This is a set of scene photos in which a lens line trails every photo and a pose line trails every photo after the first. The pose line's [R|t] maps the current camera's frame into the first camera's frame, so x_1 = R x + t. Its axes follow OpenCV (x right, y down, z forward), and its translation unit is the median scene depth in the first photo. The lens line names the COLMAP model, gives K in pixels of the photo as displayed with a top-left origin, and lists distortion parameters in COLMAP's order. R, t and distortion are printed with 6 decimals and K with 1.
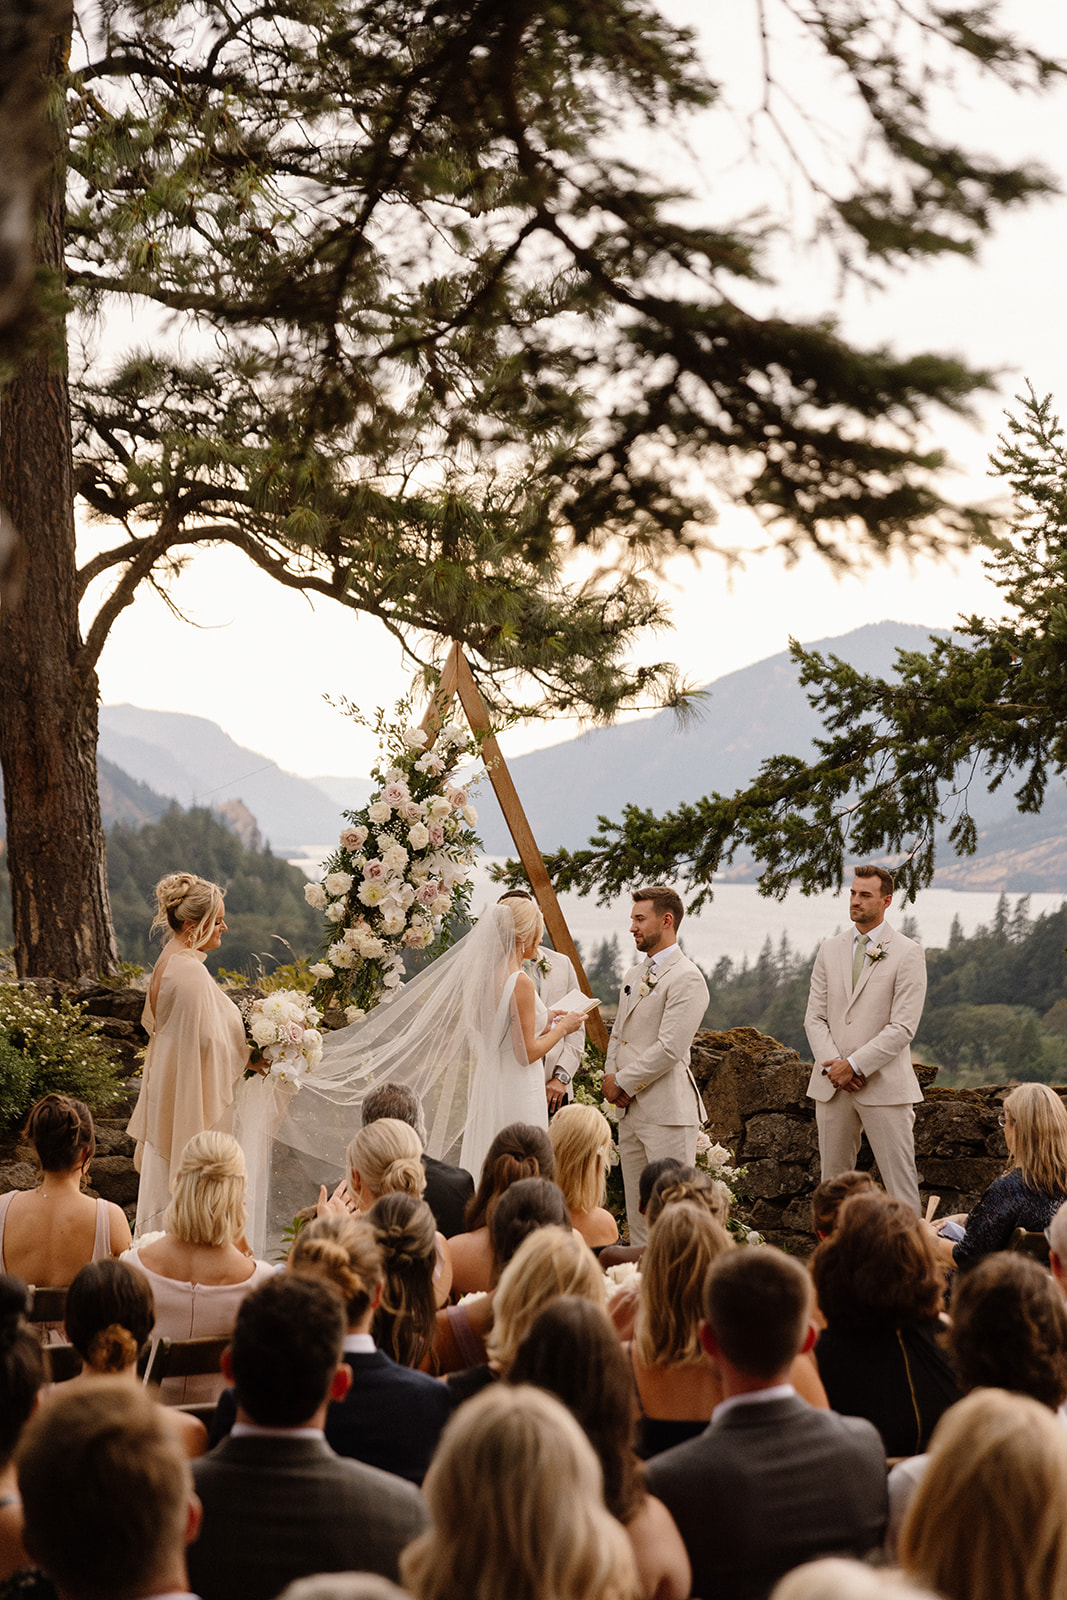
lens RADIAL K [[2791.9, 0, 533.5], [0, 2791.9, 800.0], [0, 0, 1]] dist [-0.252253, -0.016618]
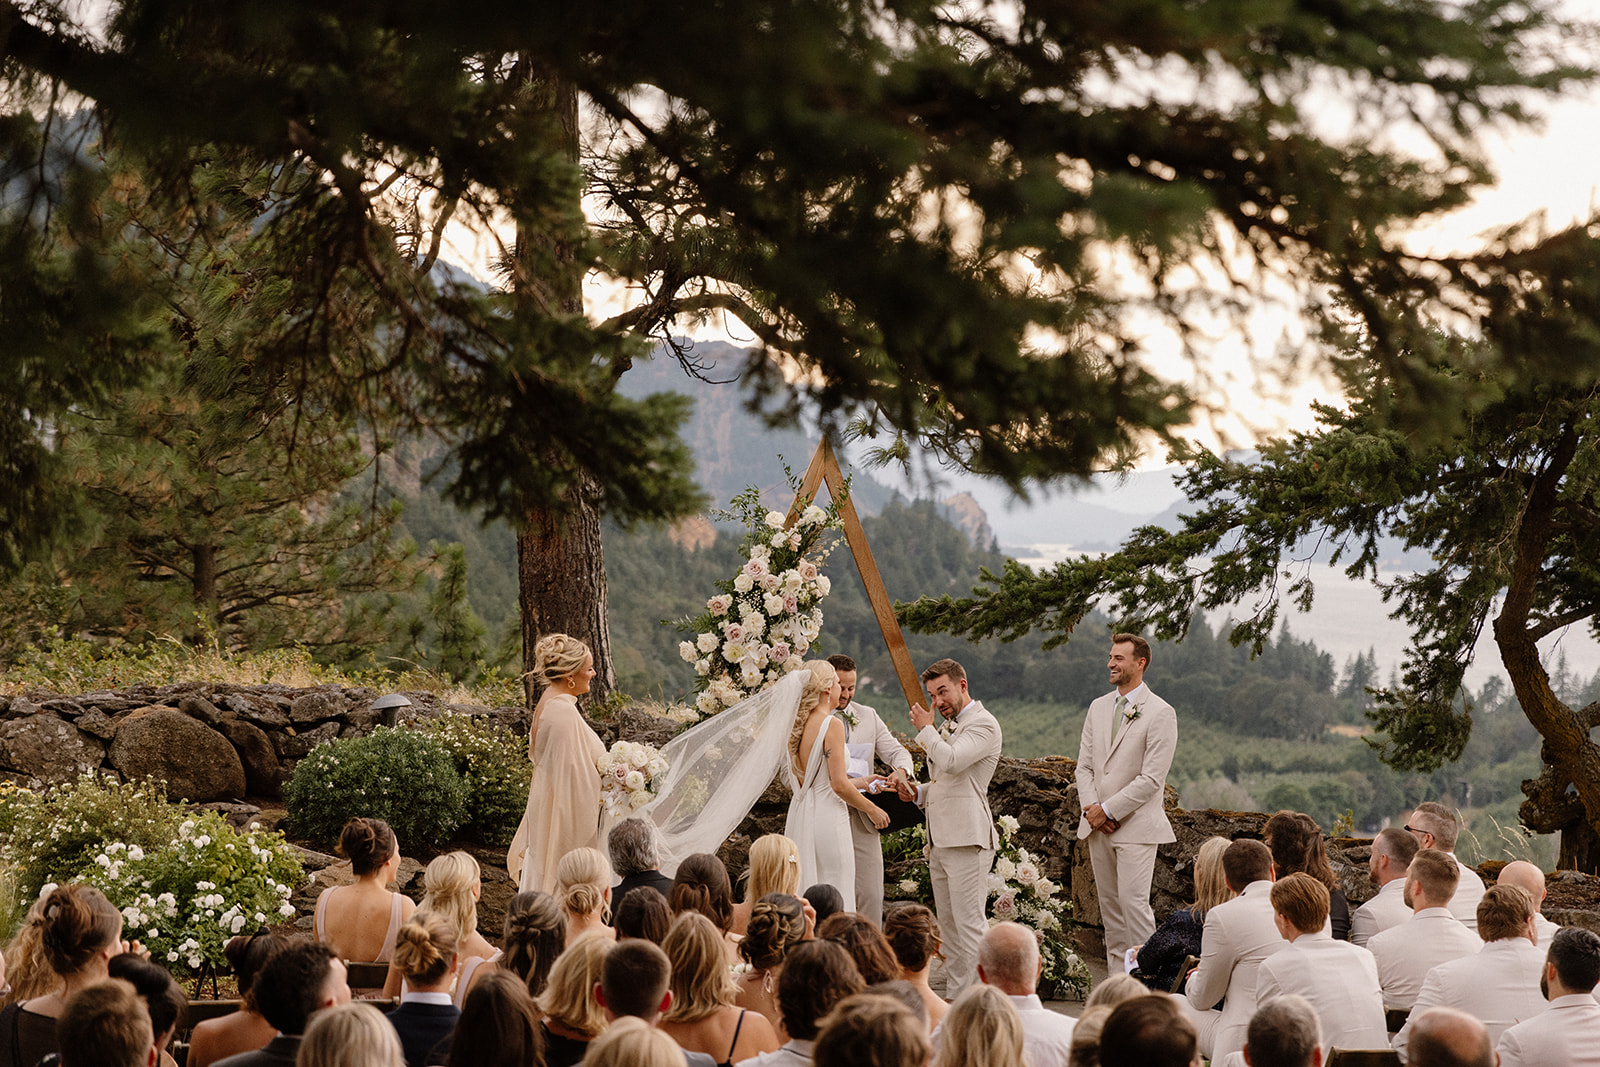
lens RADIAL K [[3148.9, 0, 800.0], [0, 3148.9, 533.5], [0, 0, 1]] dist [-0.028332, 0.133778]
pose [[0.982849, 0.023514, -0.182904, 0.201870], [-0.020085, 0.999586, 0.020580, -0.042487], [0.183313, -0.016554, 0.982915, -0.293926]]
